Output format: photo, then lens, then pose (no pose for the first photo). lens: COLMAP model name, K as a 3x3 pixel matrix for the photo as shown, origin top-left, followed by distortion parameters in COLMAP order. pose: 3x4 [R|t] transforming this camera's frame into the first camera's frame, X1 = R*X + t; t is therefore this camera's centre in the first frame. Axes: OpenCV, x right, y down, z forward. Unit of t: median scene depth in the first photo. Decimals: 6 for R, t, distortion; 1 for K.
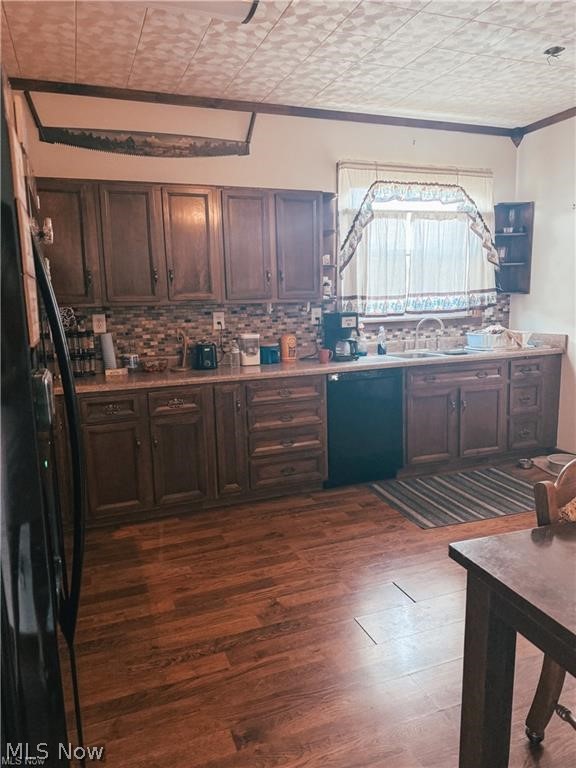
lens RADIAL K [[548.1, 0, 284.5], [0, 548.1, 384.5], [0, 0, 1]] dist [0.125521, -0.212921]
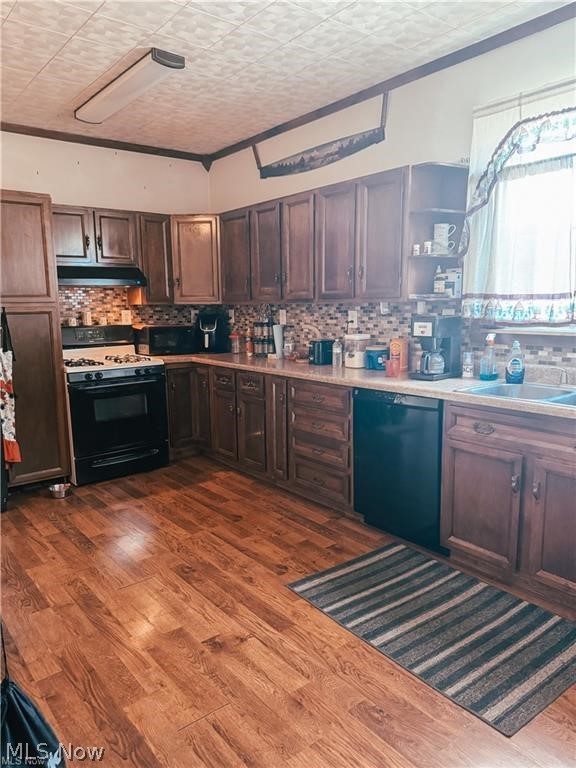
lens RADIAL K [[548.1, 0, 284.5], [0, 548.1, 384.5], [0, 0, 1]] dist [0.125521, -0.212921]
pose [[0.293900, 0.162685, -0.941890, 0.854924], [-0.141751, 0.981931, 0.125370, -0.115451], [0.945267, 0.096668, 0.311650, 0.631087]]
